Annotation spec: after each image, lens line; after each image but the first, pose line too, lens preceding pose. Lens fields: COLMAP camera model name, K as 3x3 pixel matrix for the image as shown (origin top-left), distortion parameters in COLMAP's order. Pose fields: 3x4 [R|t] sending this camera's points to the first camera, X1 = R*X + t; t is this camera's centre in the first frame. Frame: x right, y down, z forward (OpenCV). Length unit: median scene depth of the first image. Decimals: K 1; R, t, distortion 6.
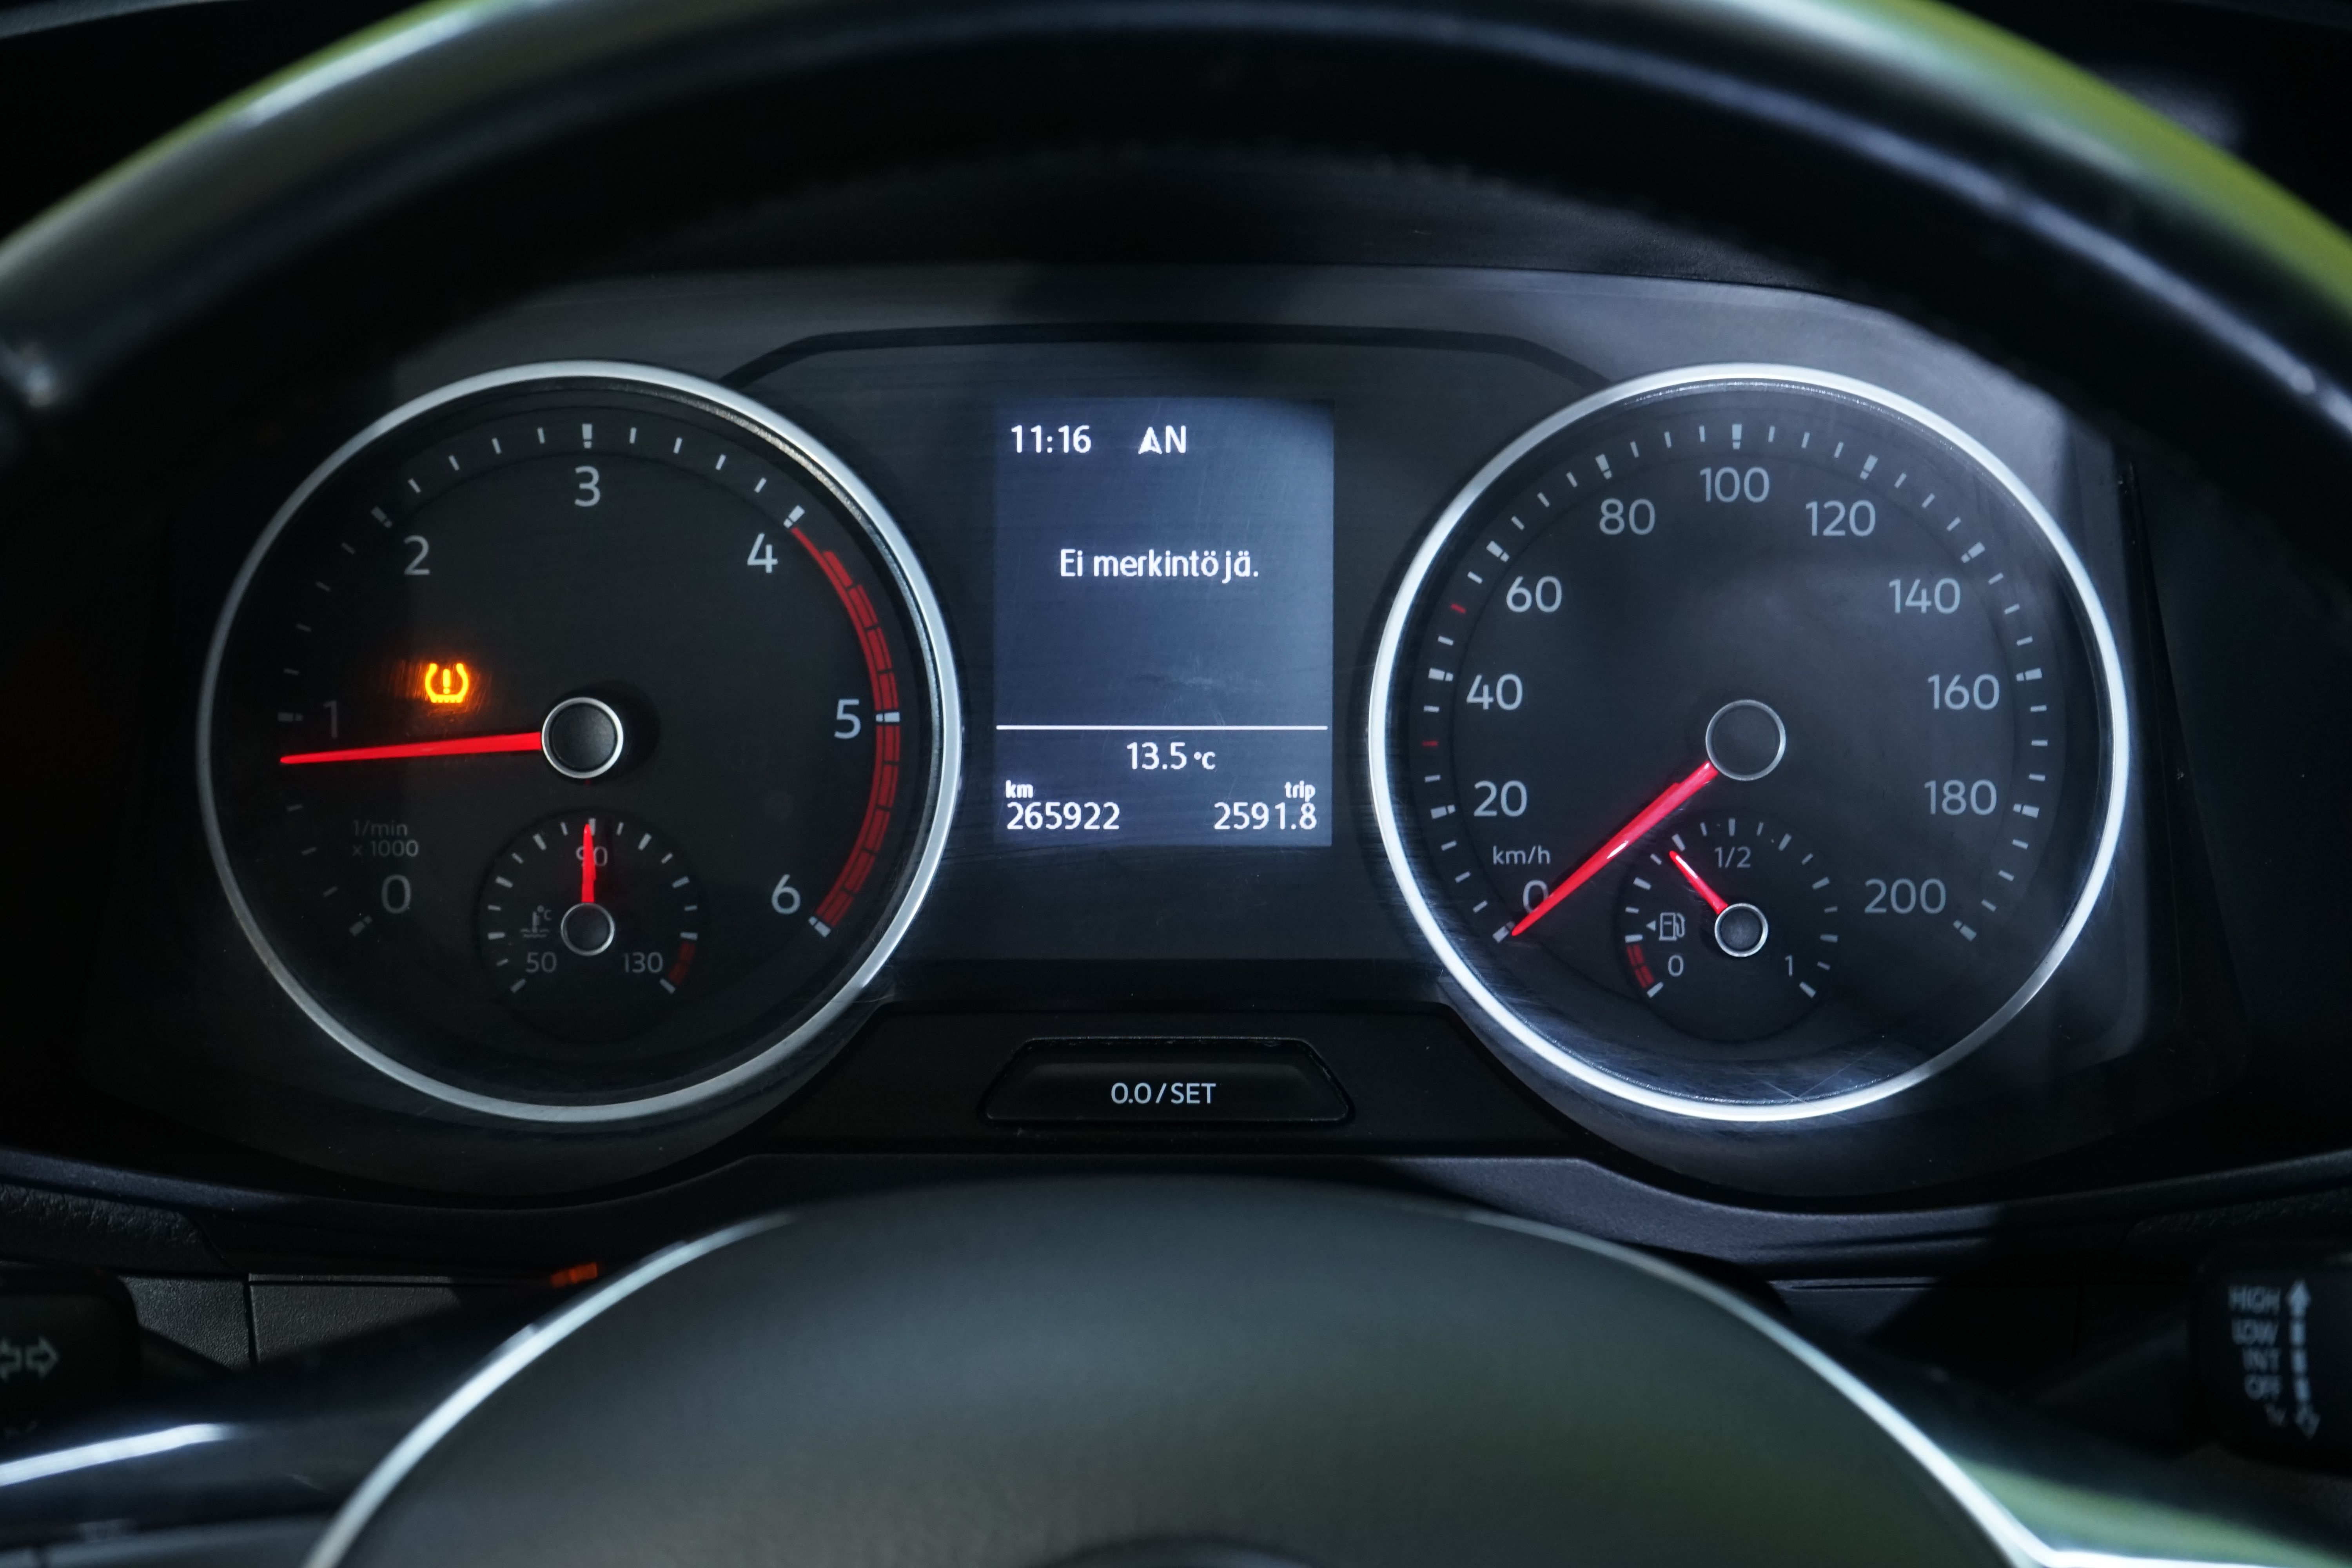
lens RADIAL K [[3305.6, 0, 1180.6], [0, 3305.6, 794.8], [0, 0, 1]] dist [-0.034168, 0.000000]
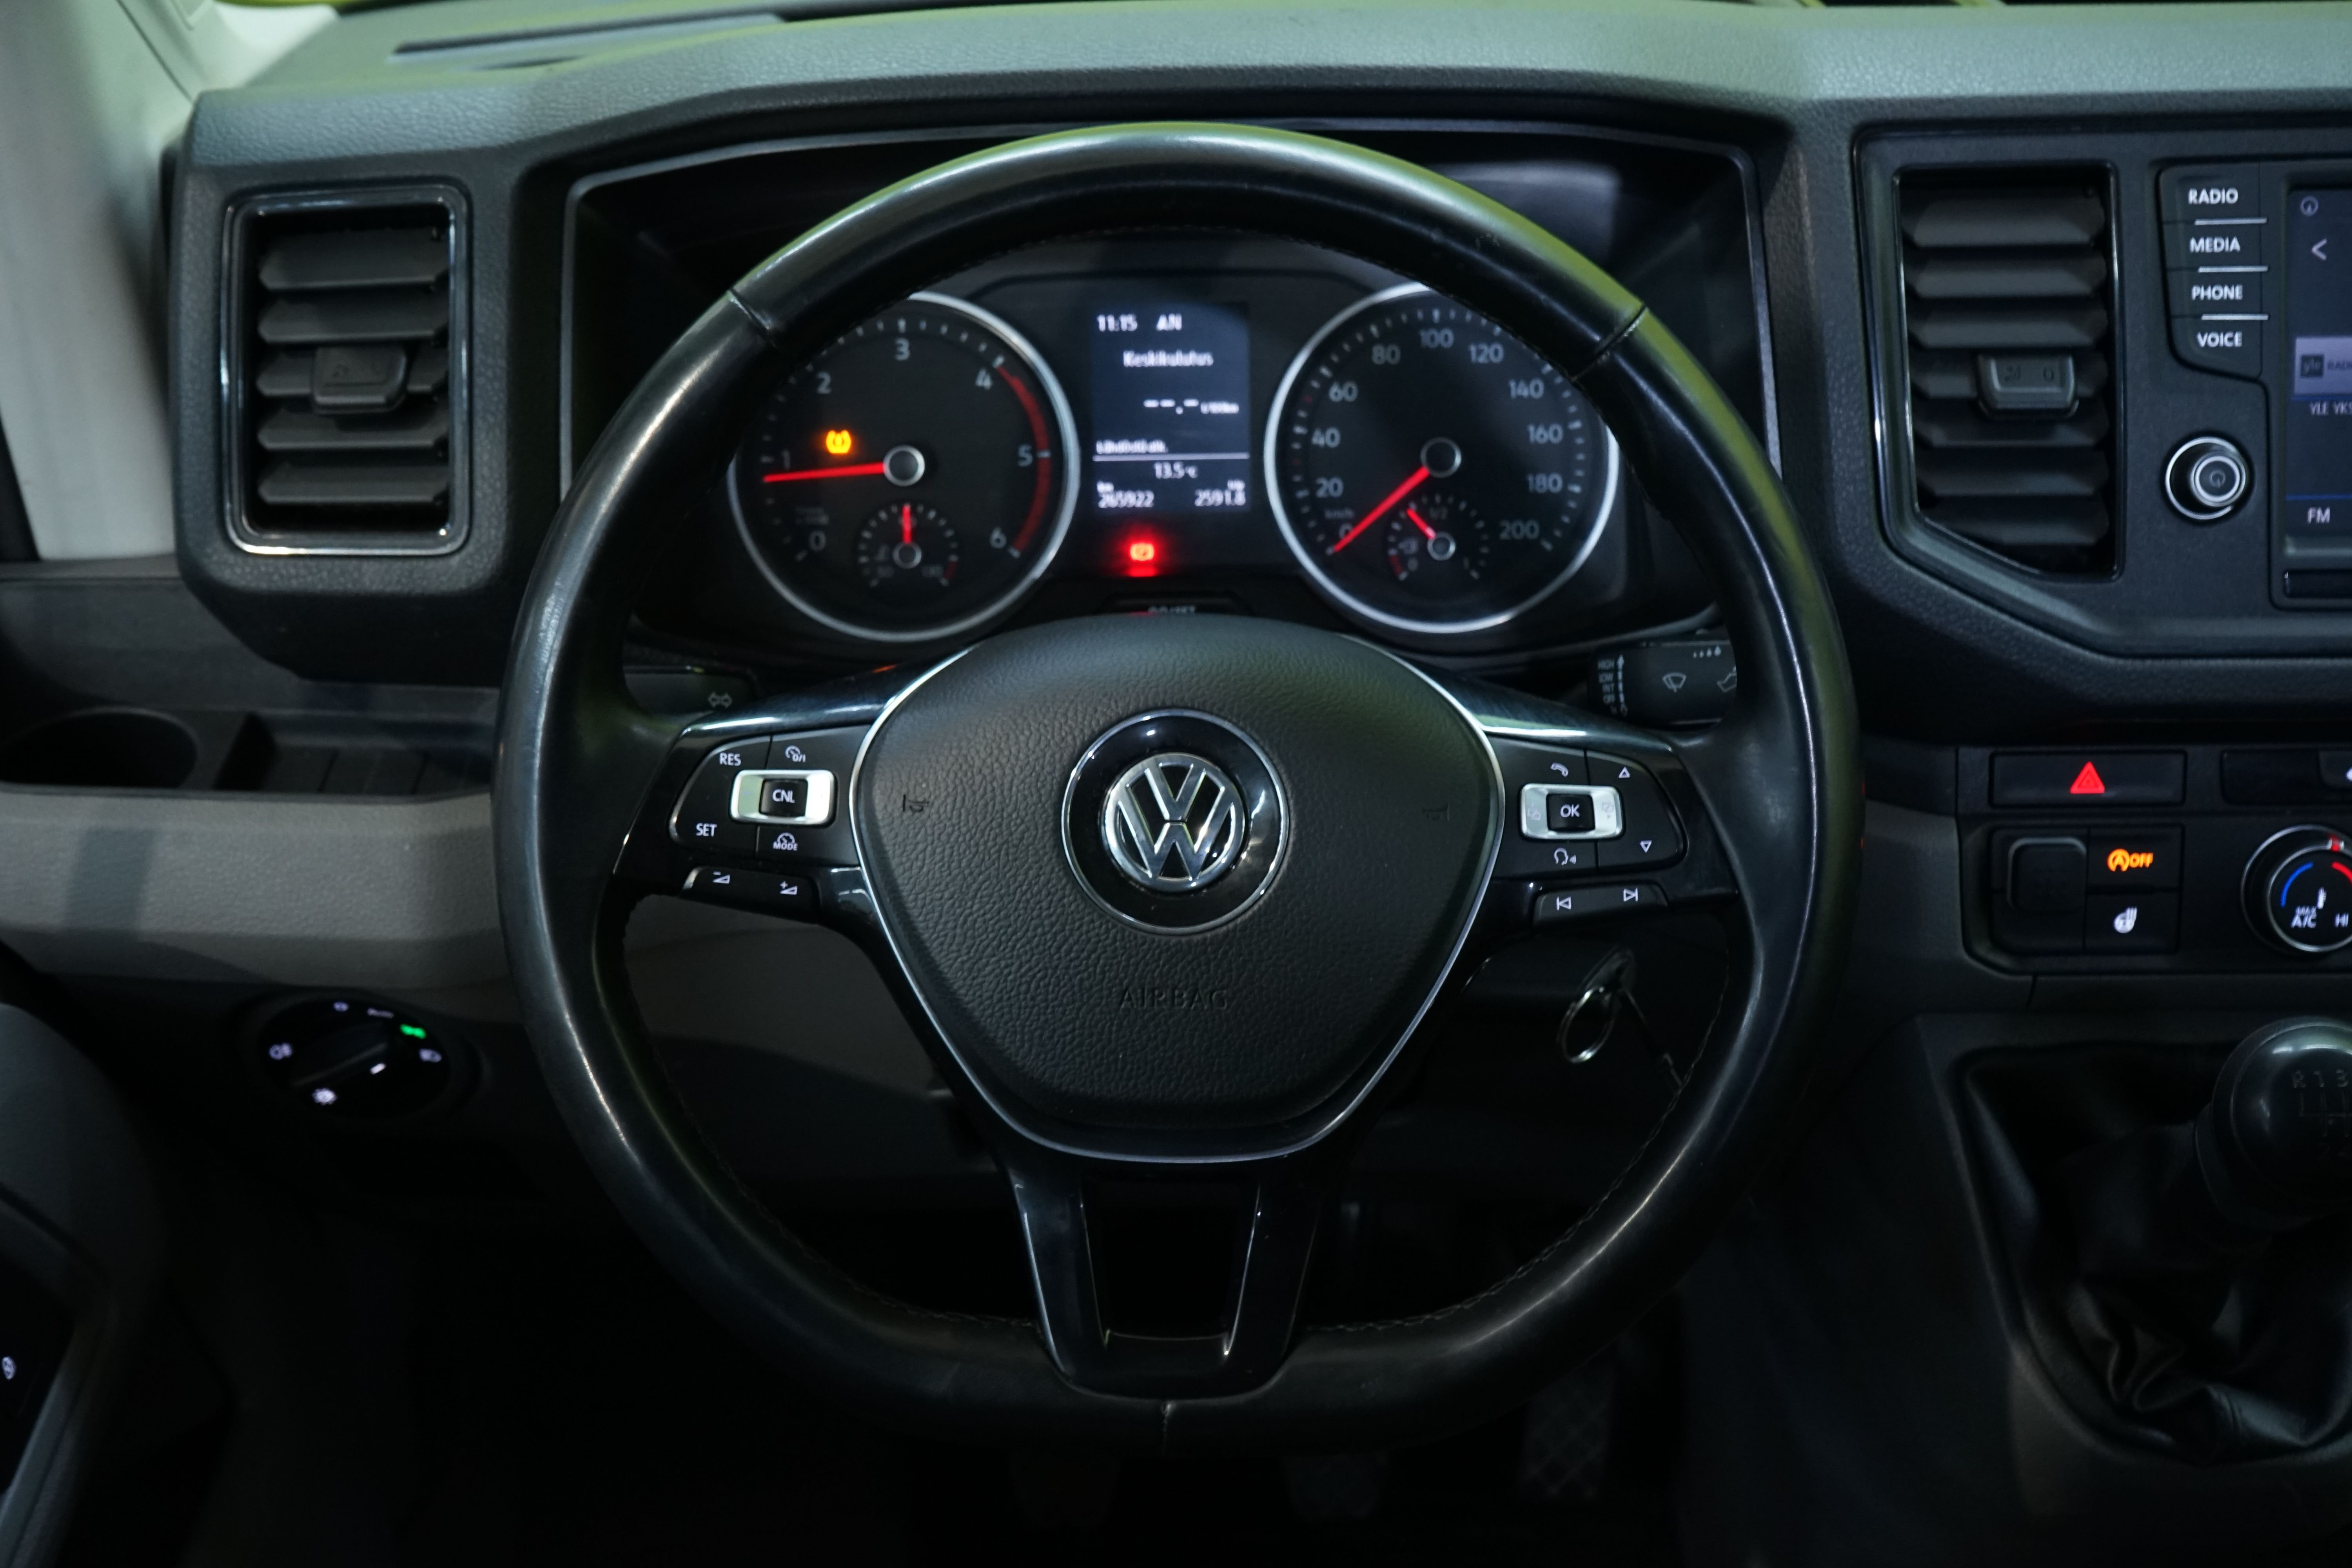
lens RADIAL K [[3073.8, 0, 1175.3], [0, 3073.8, 773.4], [0, 0, 1]] dist [-0.004421, 0.000000]
pose [[0.999824, -0.017482, -0.006749, 0.006950], [0.017846, 0.998141, 0.058274, 0.068884], [0.005717, -0.058384, 0.998278, -1.012057]]
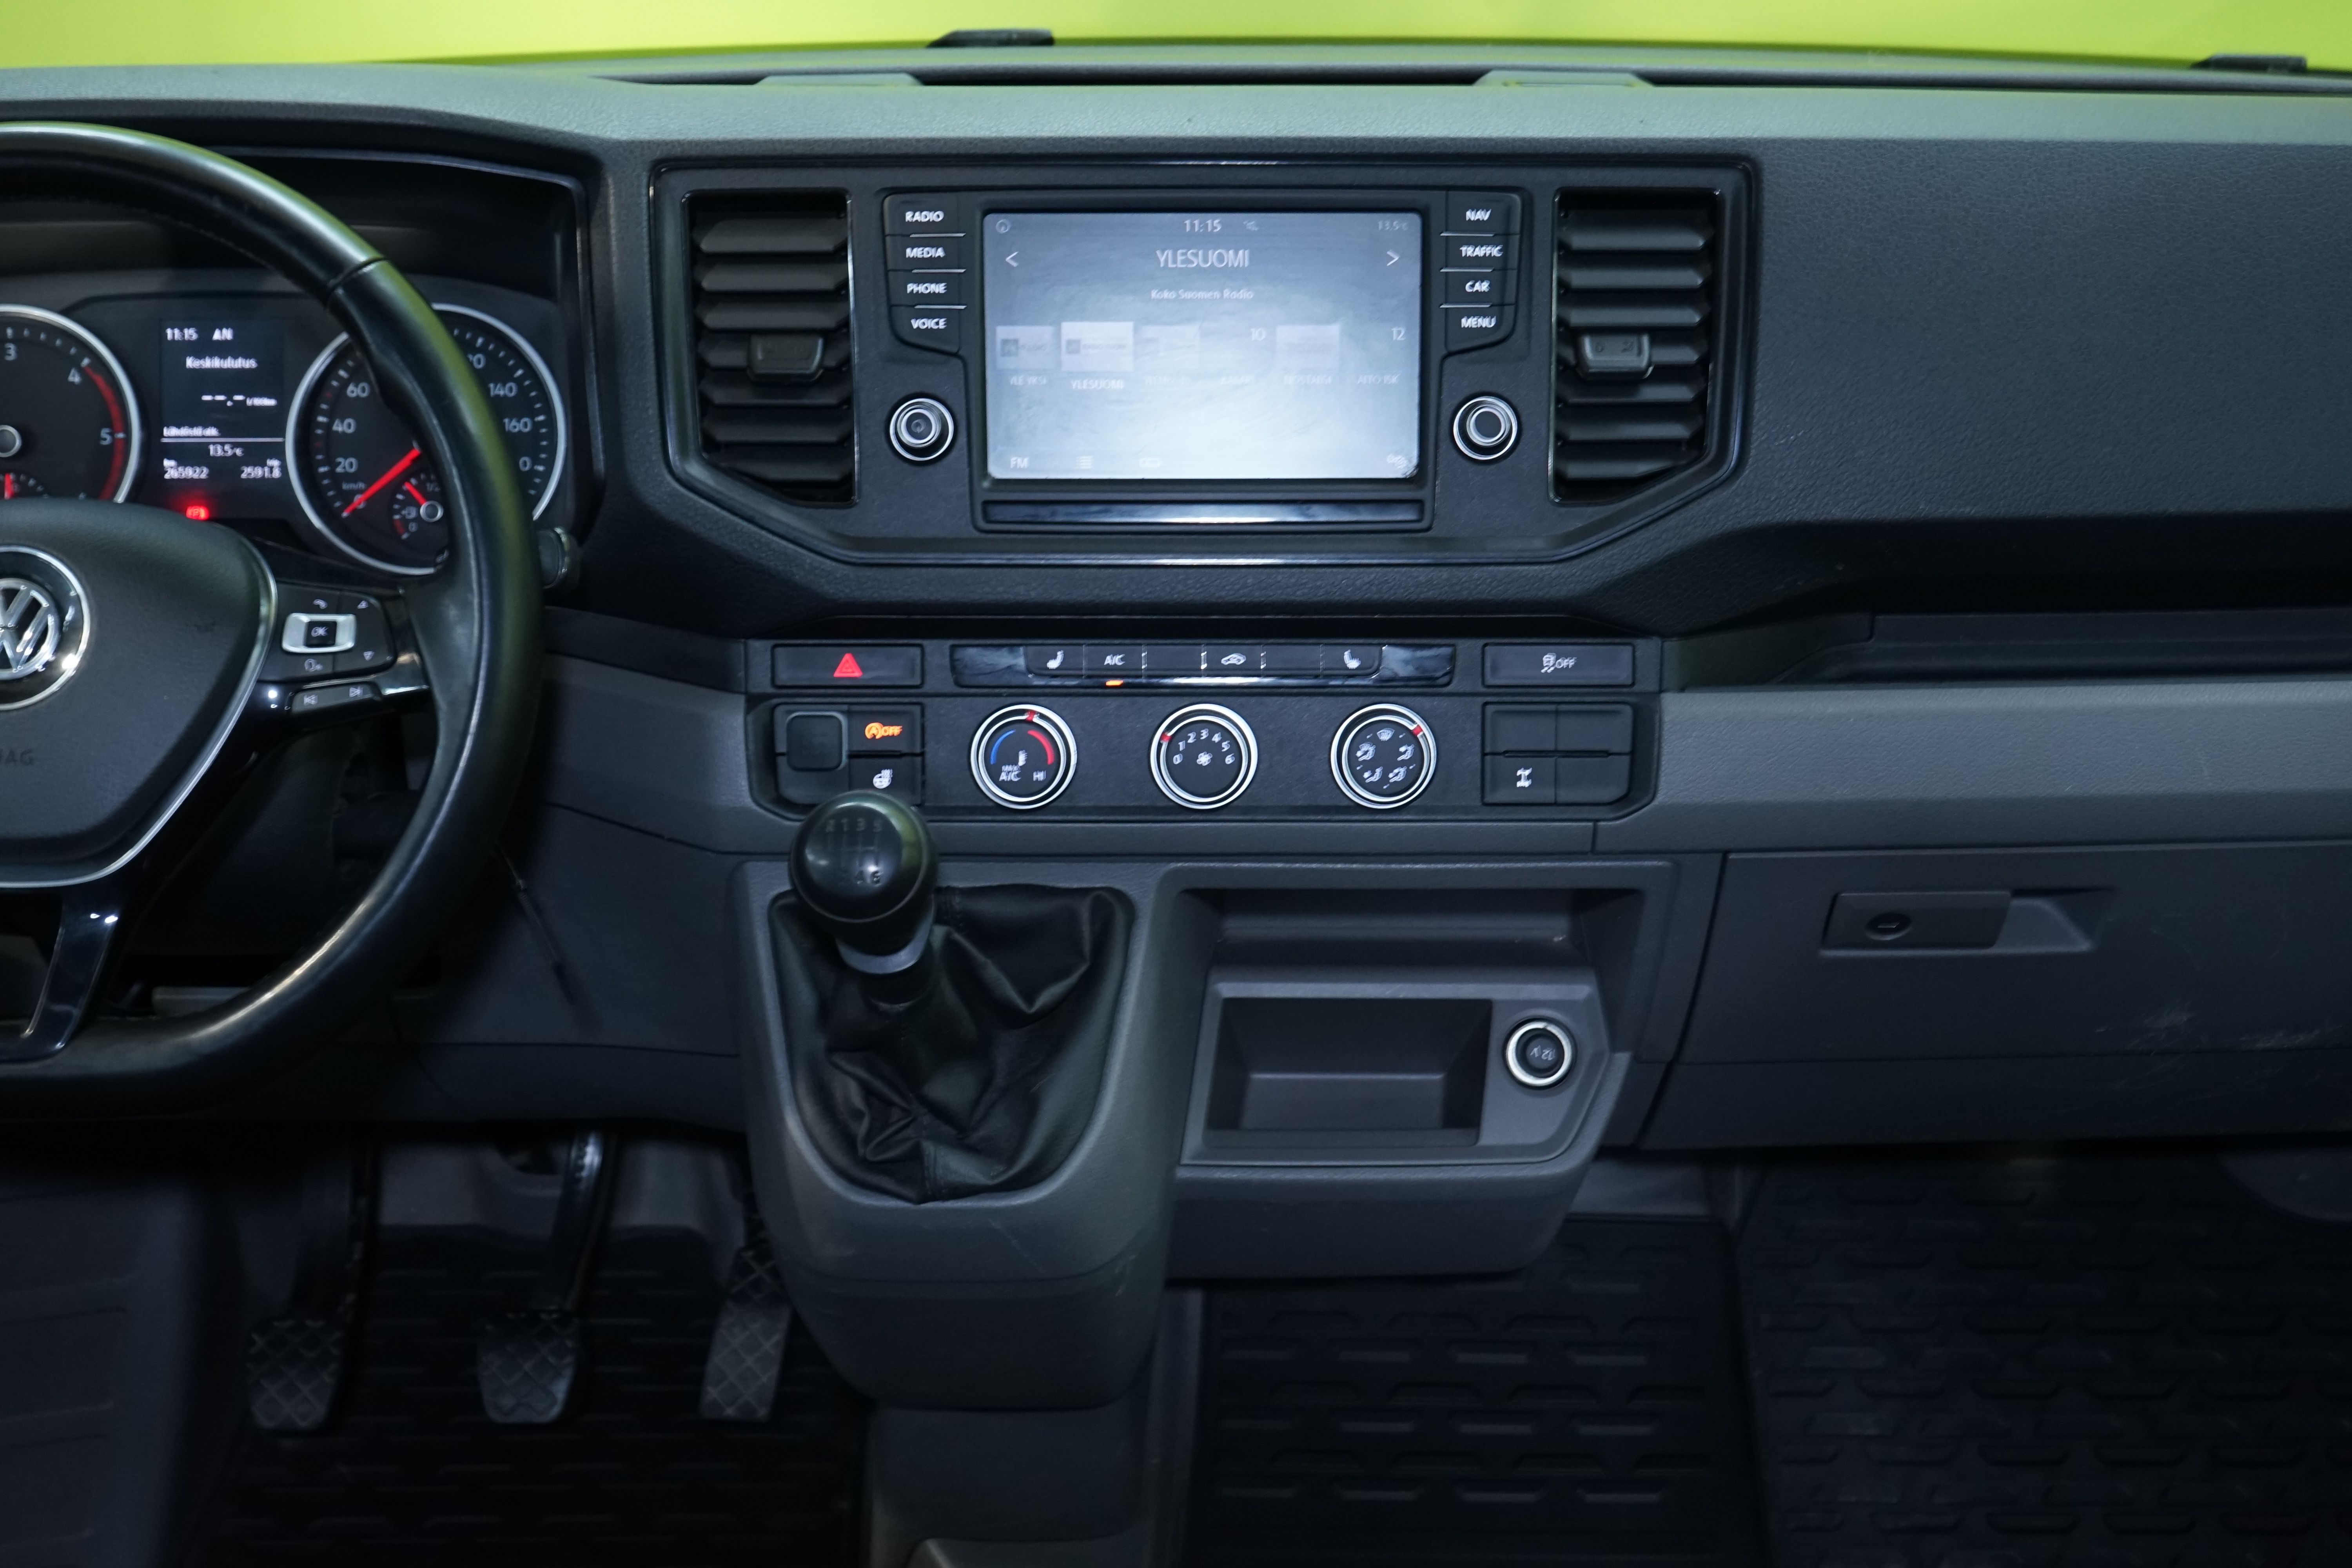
lens RADIAL K [[3150.4, 0, 1179.8], [0, 3150.4, 771.0], [0, 0, 1]] dist [-0.006143, 0.000000]
pose [[0.999987, -0.004640, -0.002047, 0.788751], [0.004521, 0.998490, -0.054751, 0.398353], [0.002298, 0.054741, 0.998498, -1.572847]]
